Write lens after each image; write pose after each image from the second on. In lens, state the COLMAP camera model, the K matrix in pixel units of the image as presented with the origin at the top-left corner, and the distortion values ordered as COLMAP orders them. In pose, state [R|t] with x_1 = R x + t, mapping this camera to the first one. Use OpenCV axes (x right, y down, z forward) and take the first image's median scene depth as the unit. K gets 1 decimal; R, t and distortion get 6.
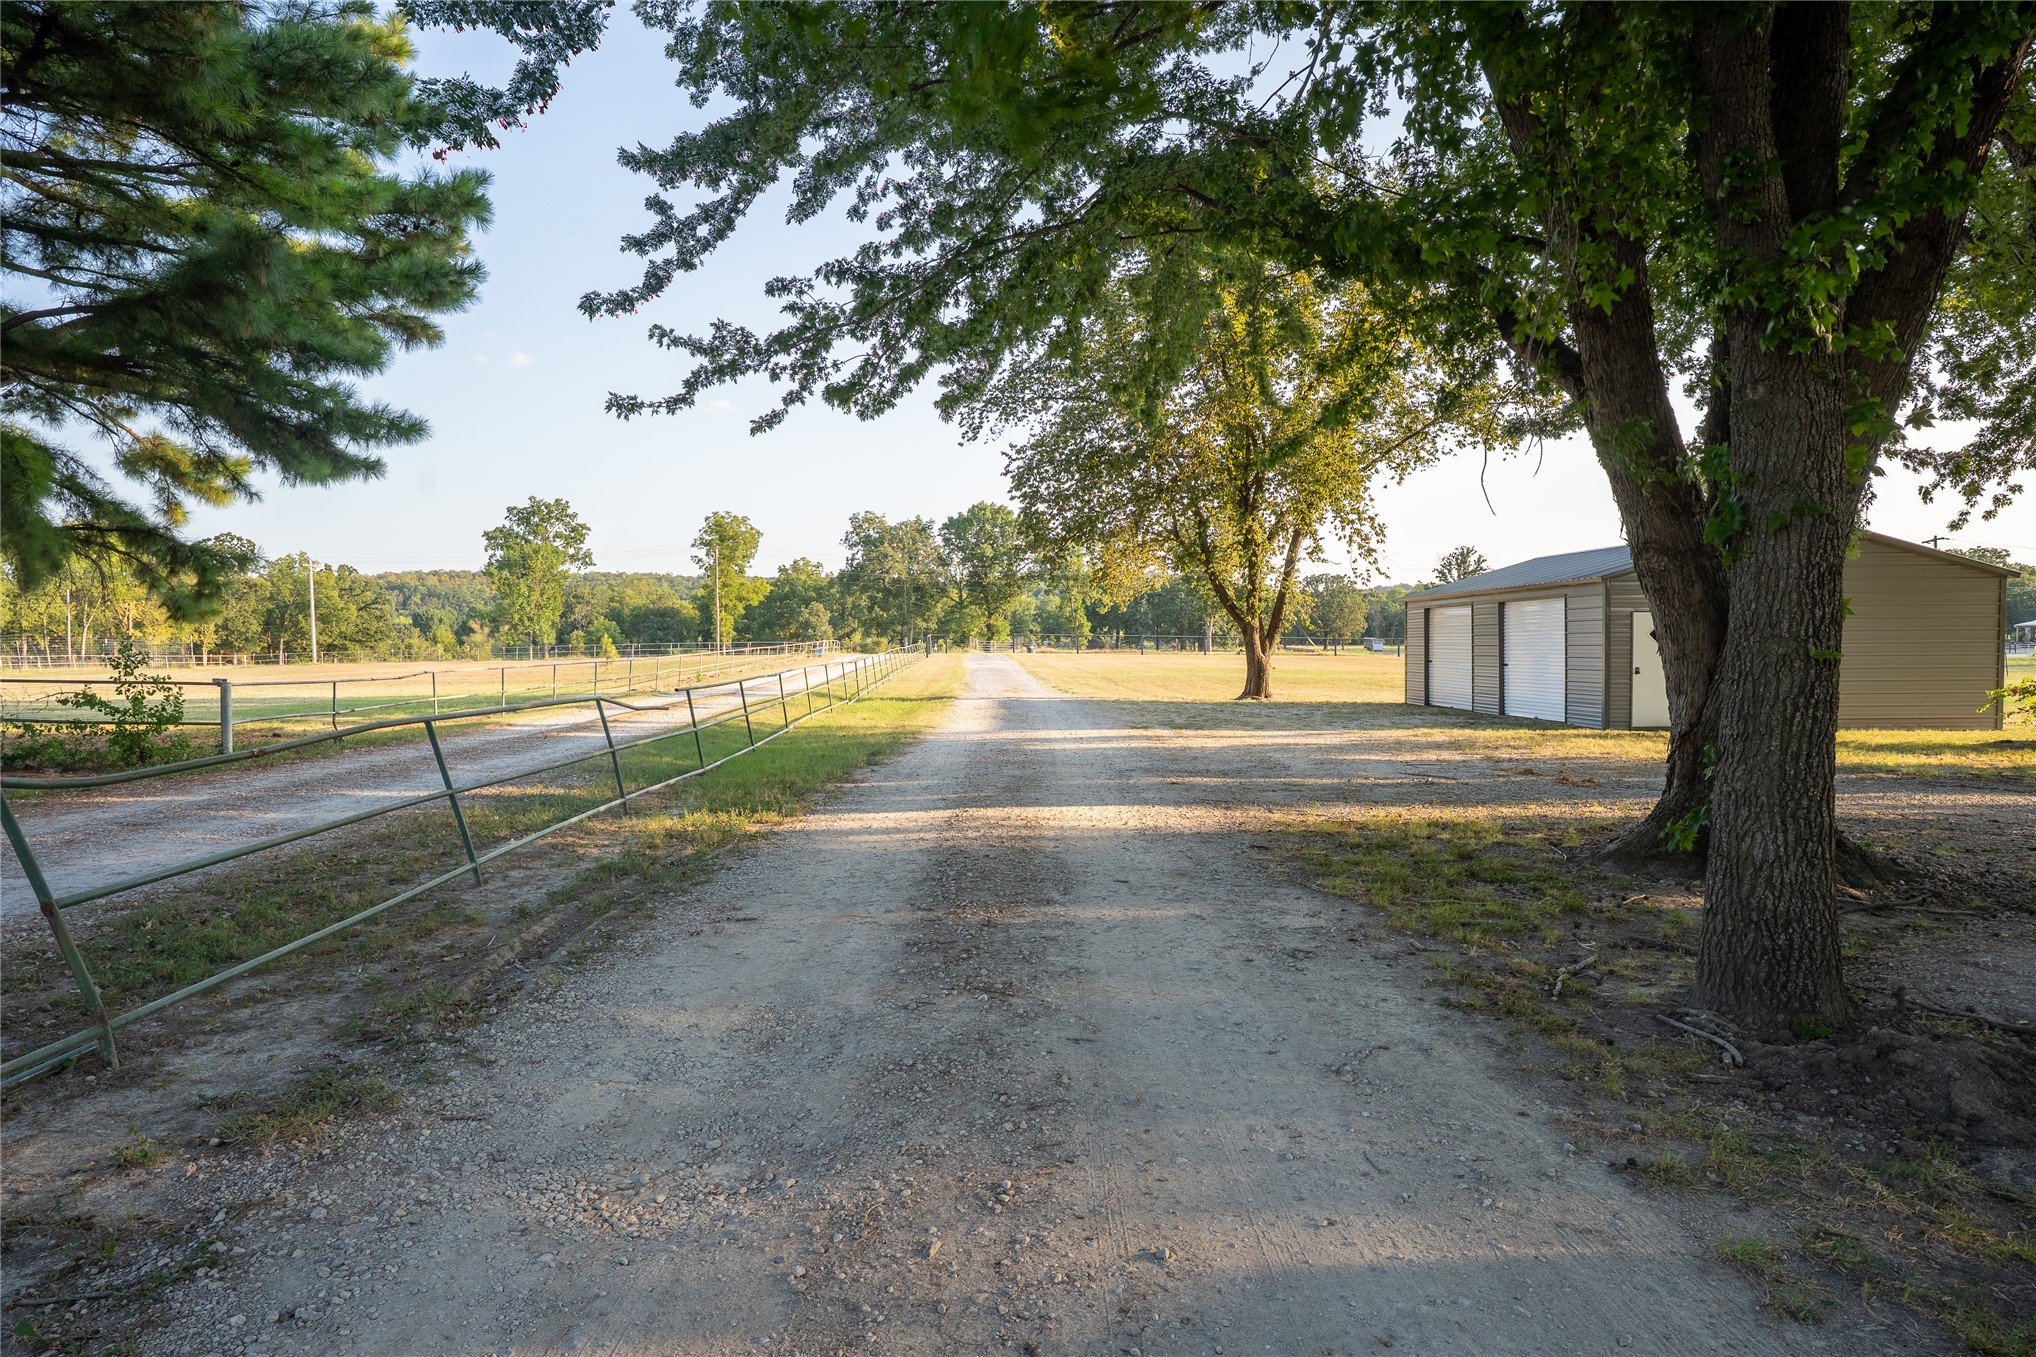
lens RADIAL K [[1519.5, 0, 1018.6], [0, 1519.5, 674.9], [0, 0, 1]] dist [0.002659, 0.002144]
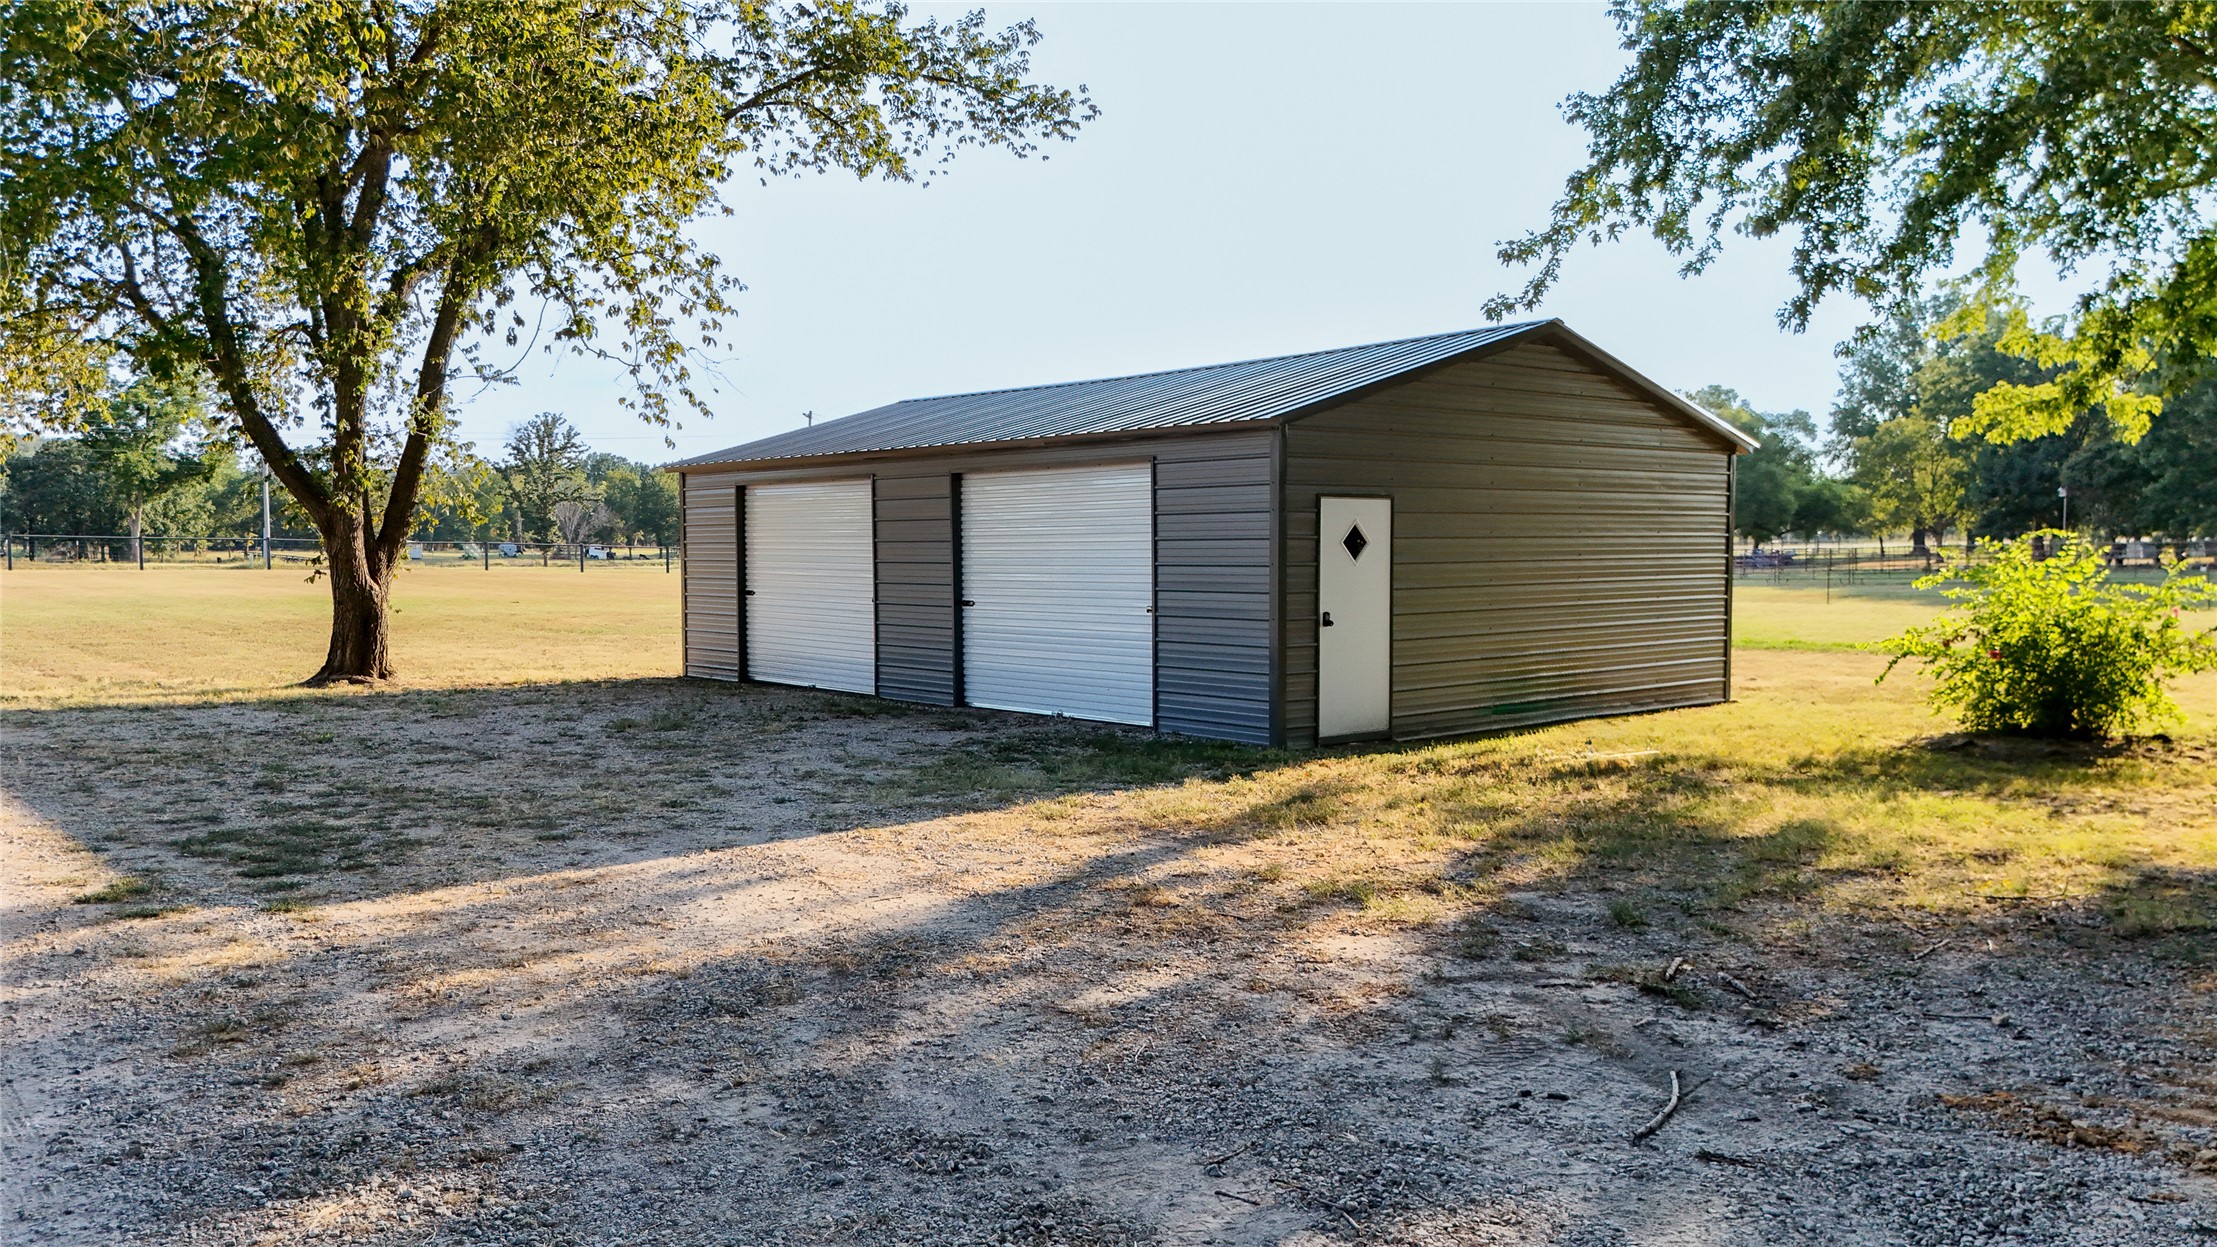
lens RADIAL K [[1639.3, 0, 1116.4], [0, 1639.3, 627.2], [0, 0, 1]] dist [0.065741, -0.071311]
pose [[0.779382, -0.029561, 0.625851, 0.026226], [0.011638, 0.999397, 0.032711, -0.013510], [-0.626441, -0.018211, 0.779256, 0.486556]]
